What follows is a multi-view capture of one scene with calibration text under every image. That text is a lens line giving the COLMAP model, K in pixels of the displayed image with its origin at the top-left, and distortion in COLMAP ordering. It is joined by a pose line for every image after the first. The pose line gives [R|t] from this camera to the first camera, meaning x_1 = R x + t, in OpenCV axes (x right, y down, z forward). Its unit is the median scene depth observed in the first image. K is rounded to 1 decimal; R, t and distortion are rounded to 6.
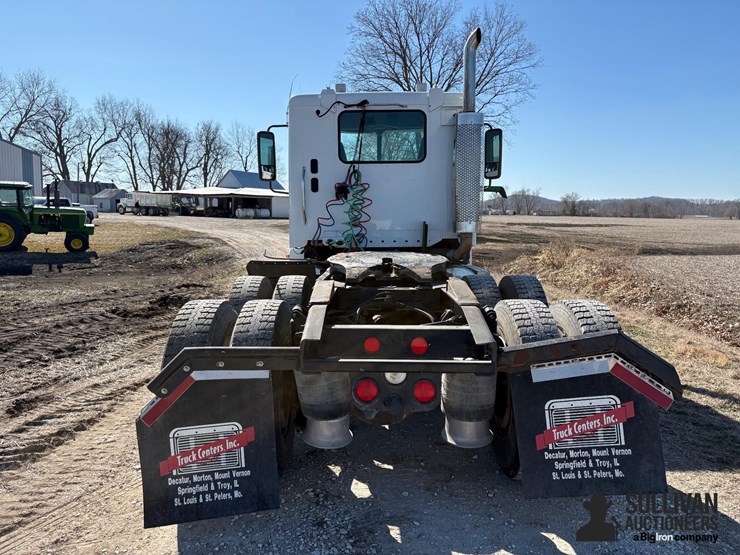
lens RADIAL K [[542.2, 0, 367.7], [0, 542.2, 281.5], [0, 0, 1]] dist [0.015346, 0.003275]
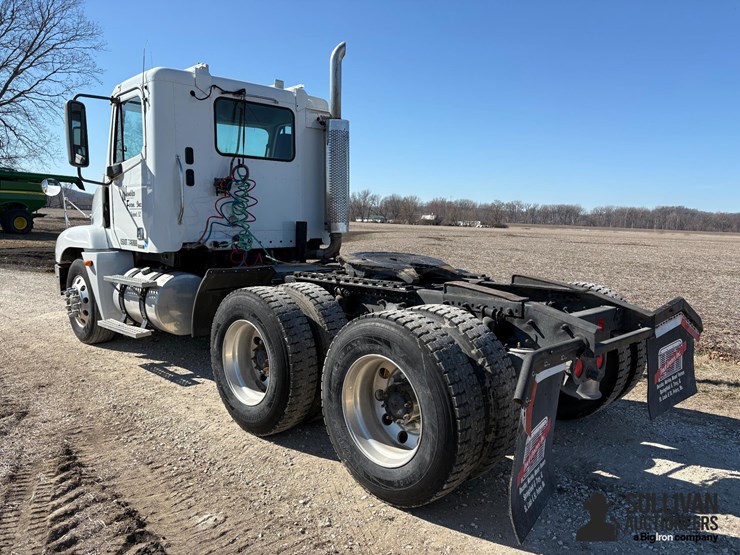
lens RADIAL K [[549.2, 0, 372.8], [0, 549.2, 271.9], [0, 0, 1]] dist [0.002345, -0.003911]
pose [[0.715261, -0.058230, 0.696427, -0.509752], [0.064352, 0.997777, 0.017333, -0.027185], [-0.695888, 0.032419, 0.717418, 0.188893]]
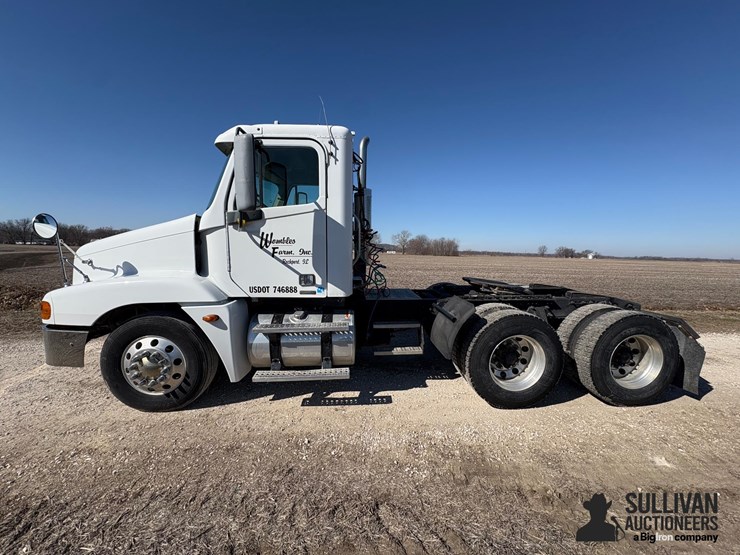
lens RADIAL K [[291.0, 0, 368.8], [0, 291.0, 274.3], [0, 0, 1]] dist [0.001280, 0.000108]
pose [[-0.034881, -0.109205, 0.993407, -0.644832], [0.105971, 0.988004, 0.112332, -0.152984], [-0.993757, 0.109191, -0.022890, 1.004555]]
